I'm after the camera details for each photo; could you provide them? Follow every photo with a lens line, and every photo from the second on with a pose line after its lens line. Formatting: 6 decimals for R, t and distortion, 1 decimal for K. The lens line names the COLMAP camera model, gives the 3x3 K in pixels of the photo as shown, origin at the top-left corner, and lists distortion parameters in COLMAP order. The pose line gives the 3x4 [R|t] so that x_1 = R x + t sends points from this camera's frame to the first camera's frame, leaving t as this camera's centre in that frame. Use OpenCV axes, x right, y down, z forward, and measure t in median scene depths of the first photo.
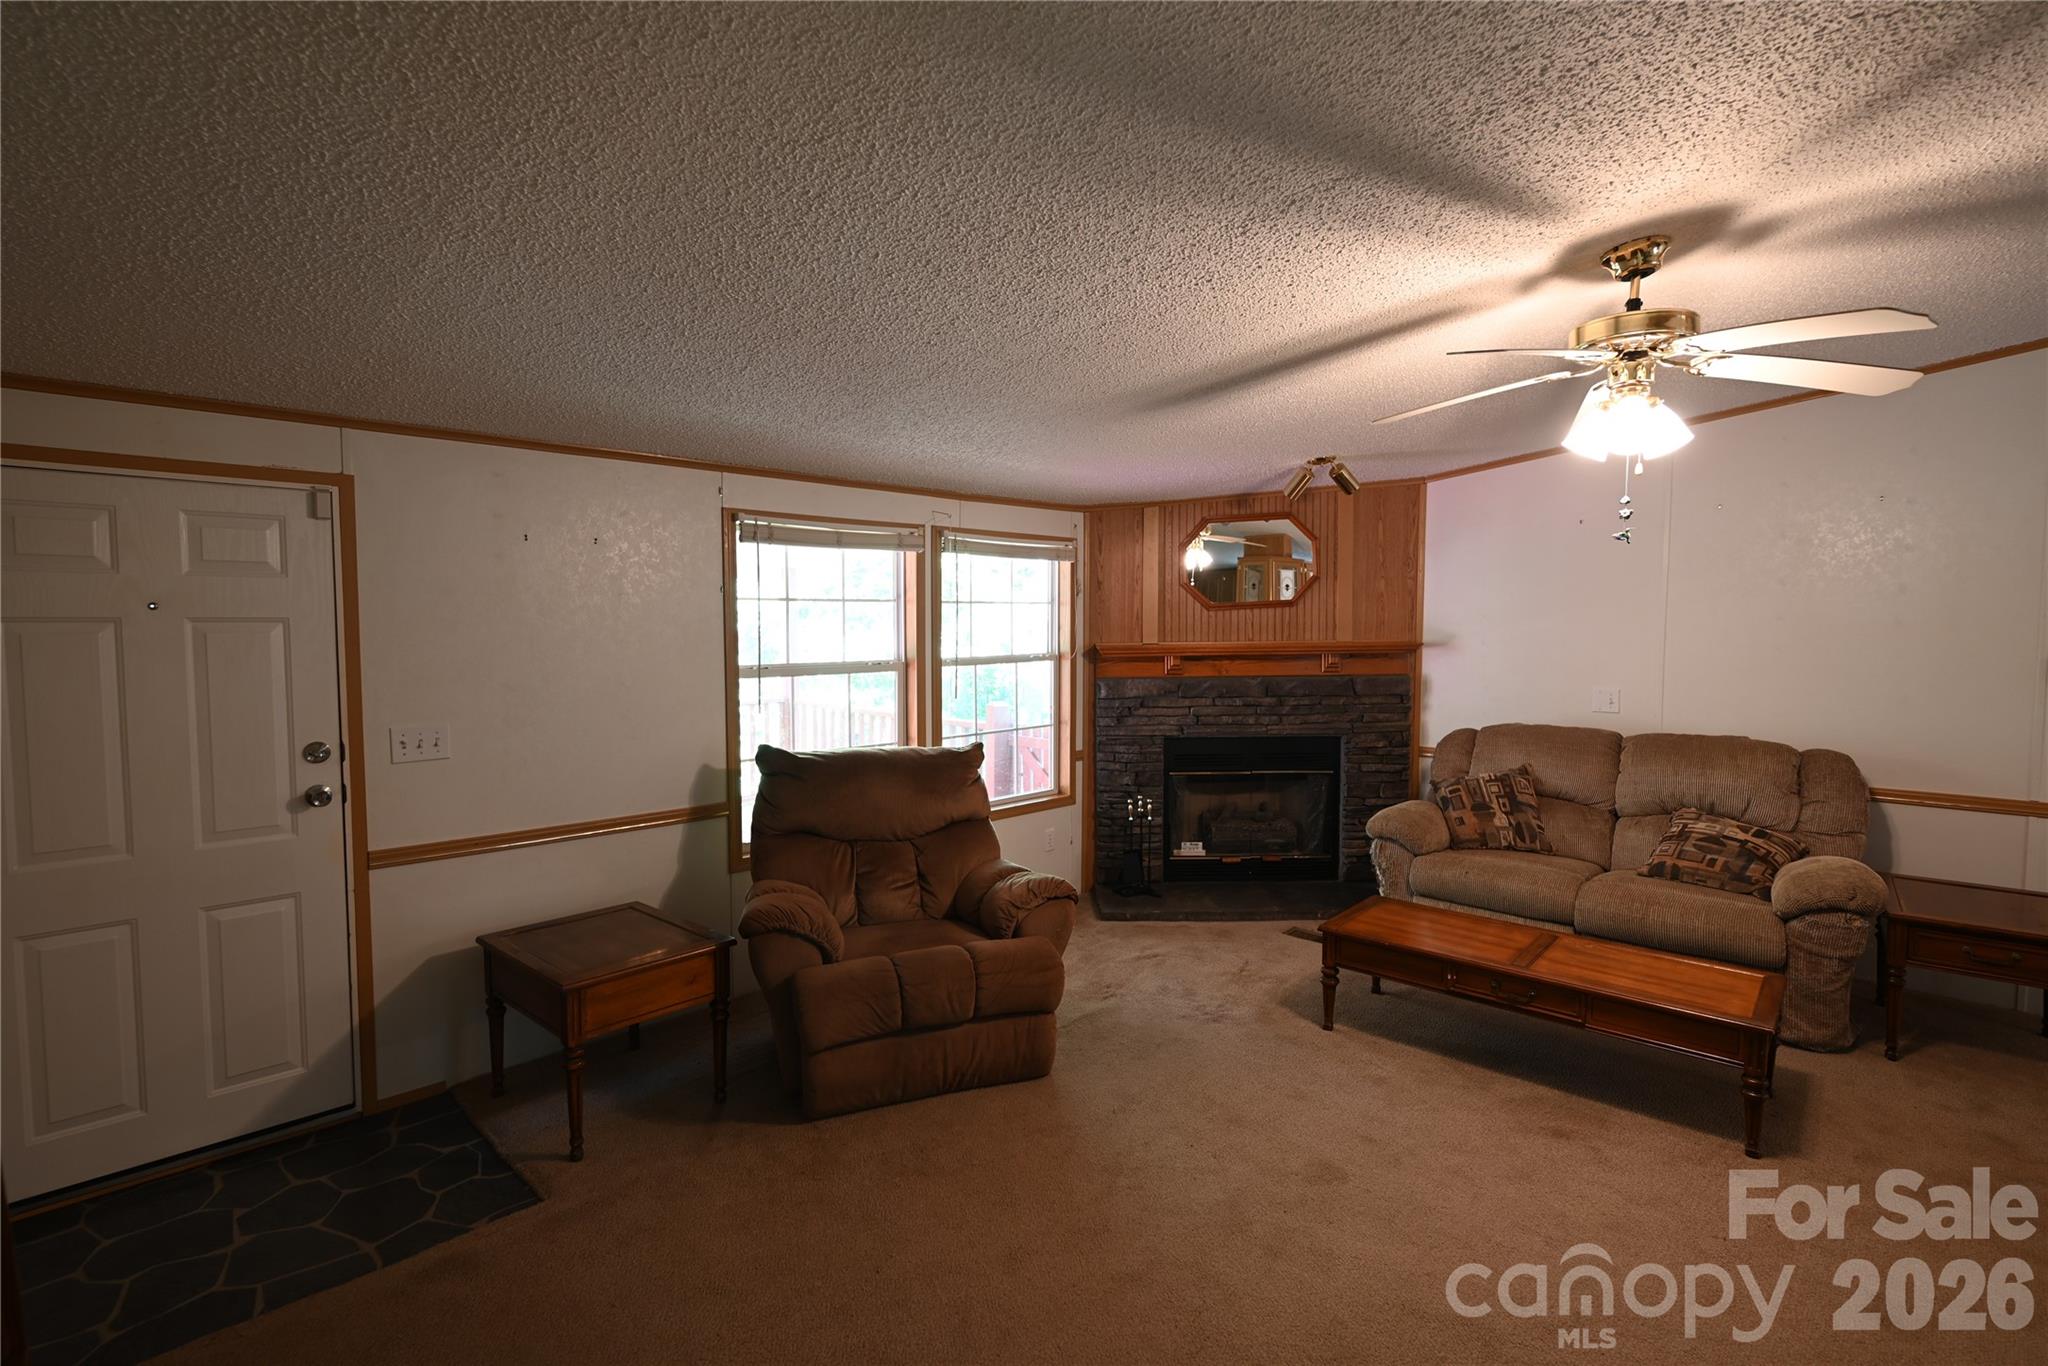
lens RADIAL K [[894.4, 0, 1089.5], [0, 894.4, 668.6], [0, 0, 1]] dist [-0.002565, 0.001886]
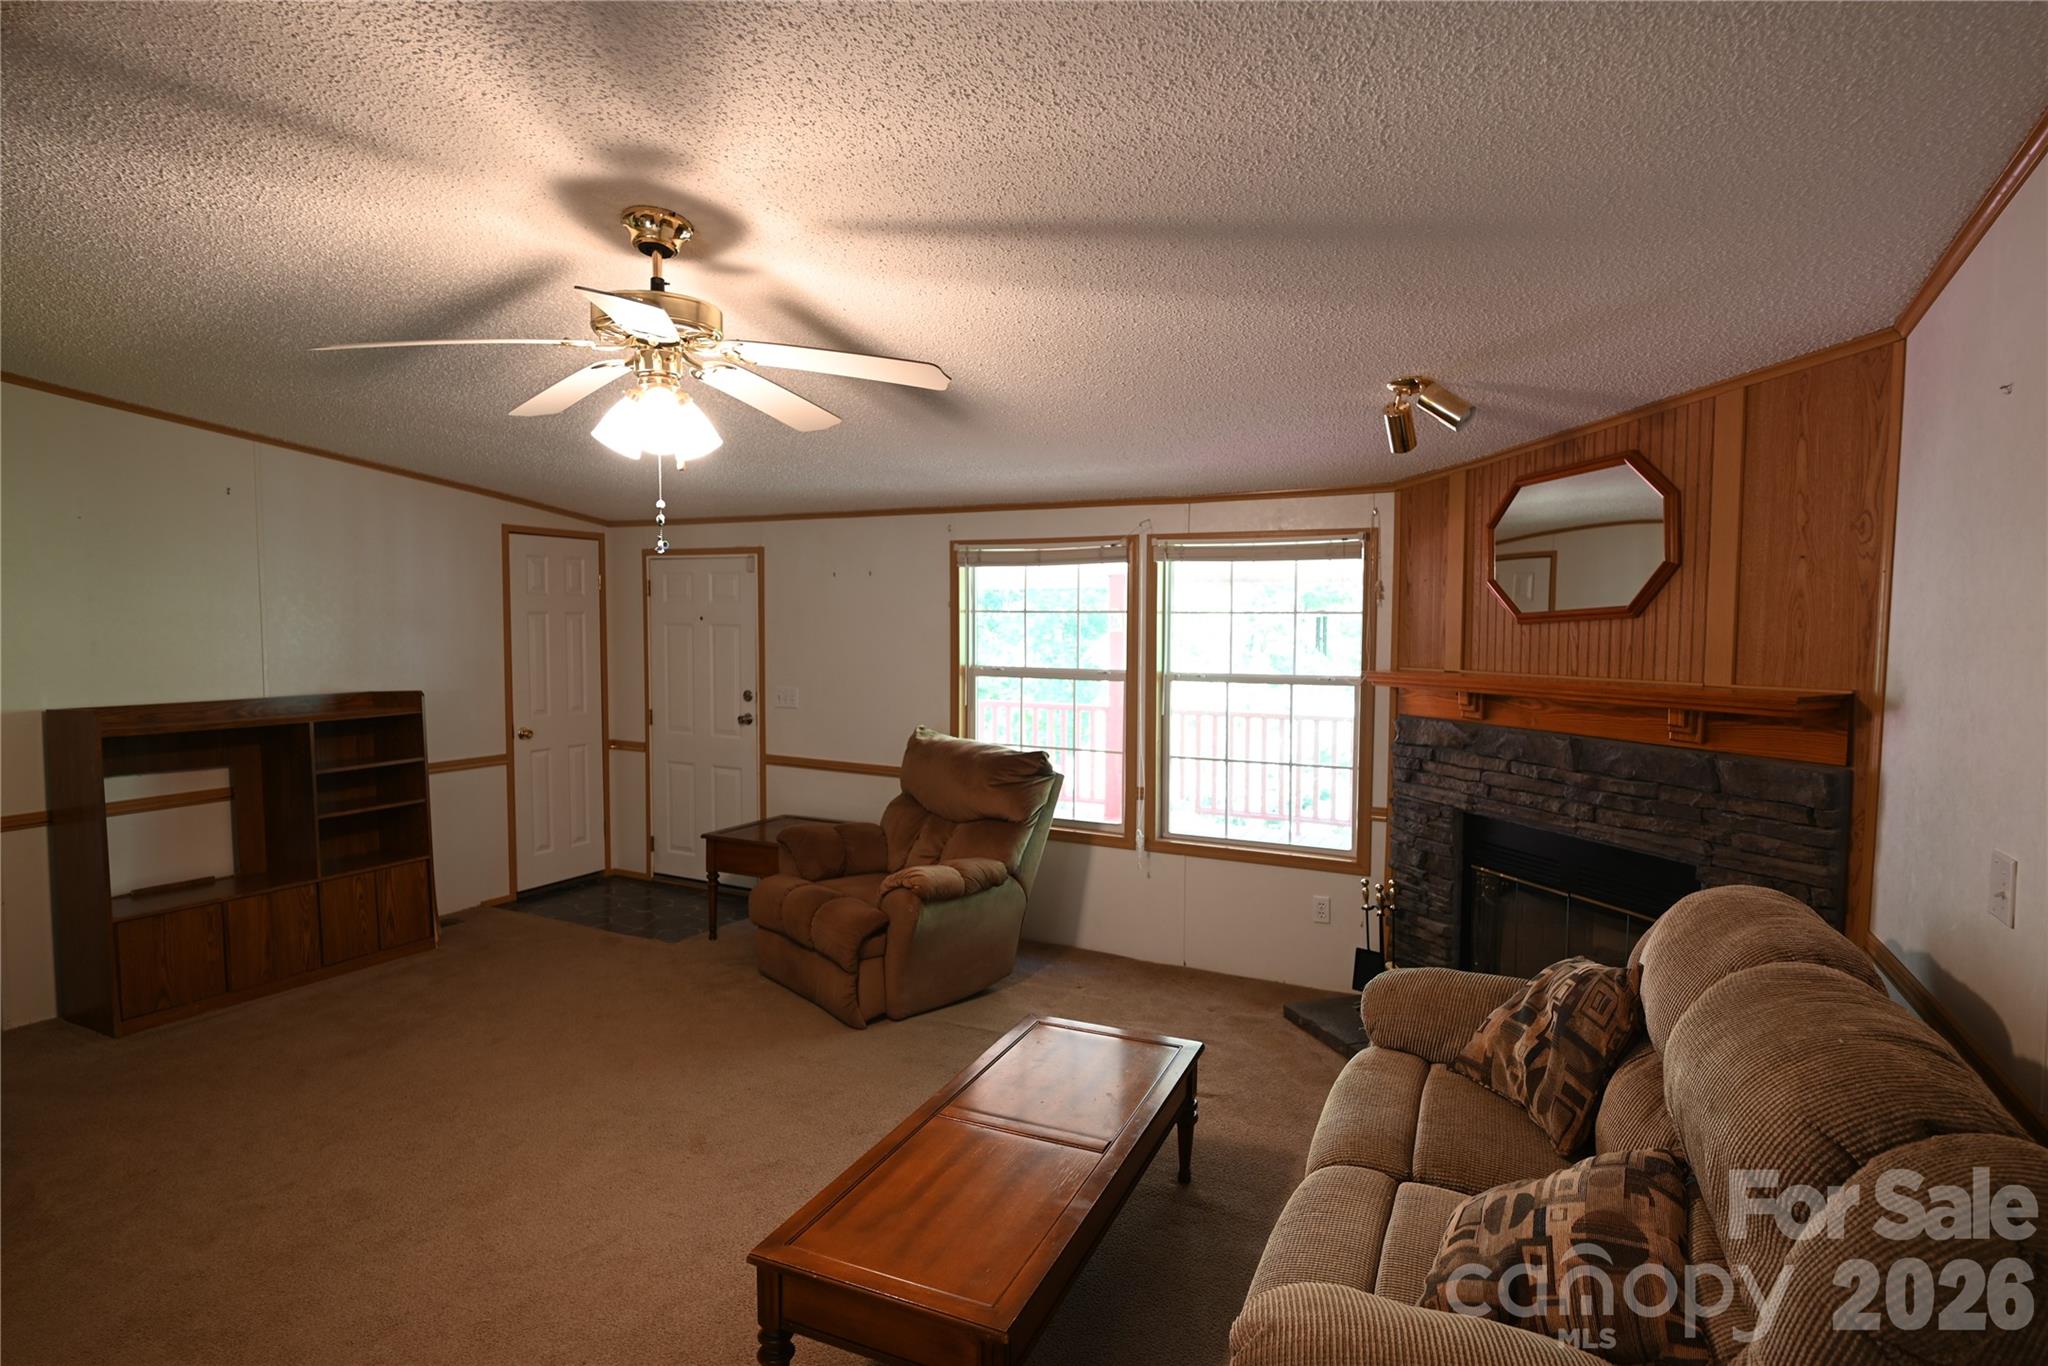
lens RADIAL K [[1070.4, 0, 1019.5], [0, 1070.4, 679.2], [0, 0, 1]] dist [-0.000233, 0.000868]
pose [[0.313114, 0.058353, -0.947921, 0.864448], [-0.061105, 0.997280, 0.041207, -0.041015], [0.947748, 0.045021, 0.315828, 0.493271]]
